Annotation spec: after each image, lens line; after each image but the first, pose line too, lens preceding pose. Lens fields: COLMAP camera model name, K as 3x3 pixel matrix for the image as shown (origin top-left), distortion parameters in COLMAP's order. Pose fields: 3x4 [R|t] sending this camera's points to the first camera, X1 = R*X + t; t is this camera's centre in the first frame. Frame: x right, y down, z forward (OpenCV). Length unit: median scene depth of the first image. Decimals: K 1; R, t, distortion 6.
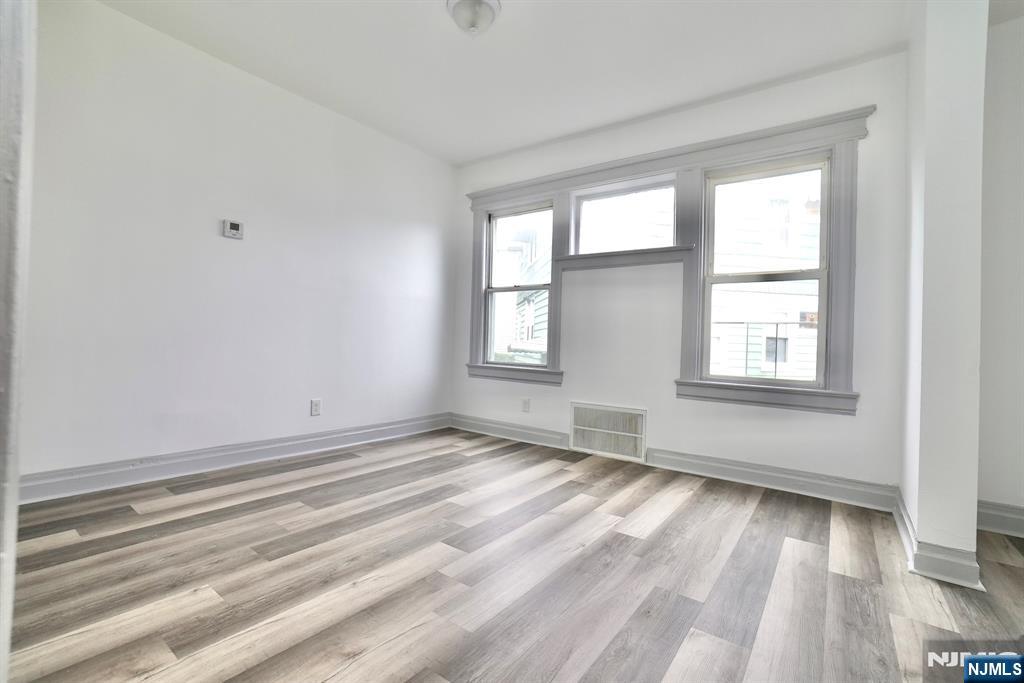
lens RADIAL K [[443.5, 0, 512.0], [0, 443.5, 341.5], [0, 0, 1]] dist [-0.058155, 0.021236]
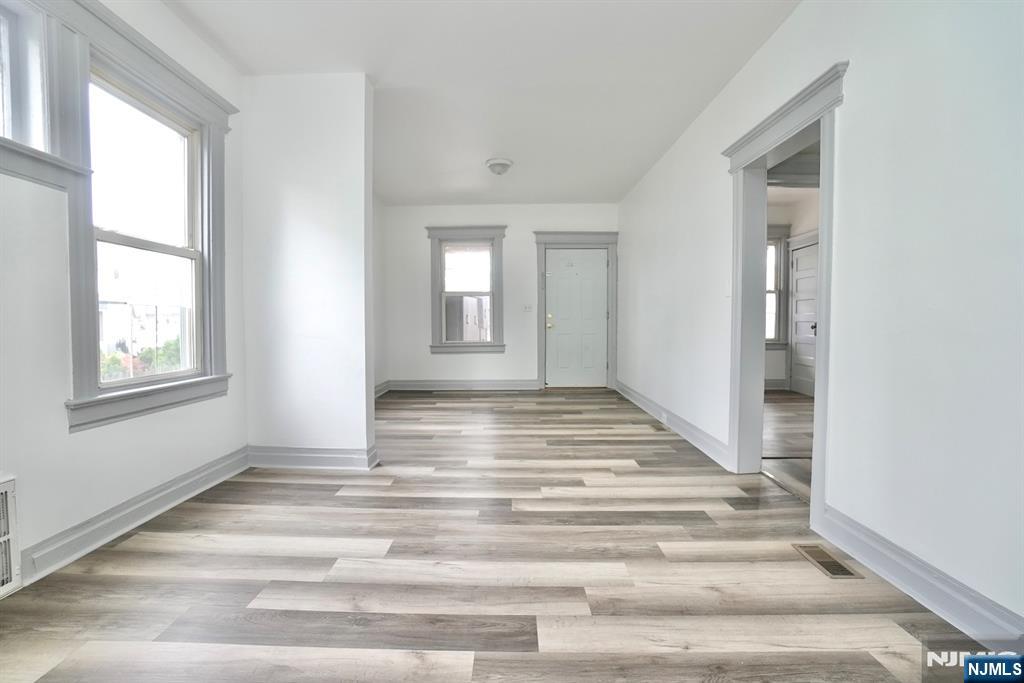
lens RADIAL K [[452.3, 0, 501.2], [0, 452.3, 339.3], [0, 0, 1]] dist [-0.059259, 0.023810]
pose [[-0.563952, -0.066585, 0.823119, -0.562063], [-0.021227, 0.997584, 0.066155, -0.061321], [-0.825535, 0.019836, -0.564002, 1.206608]]
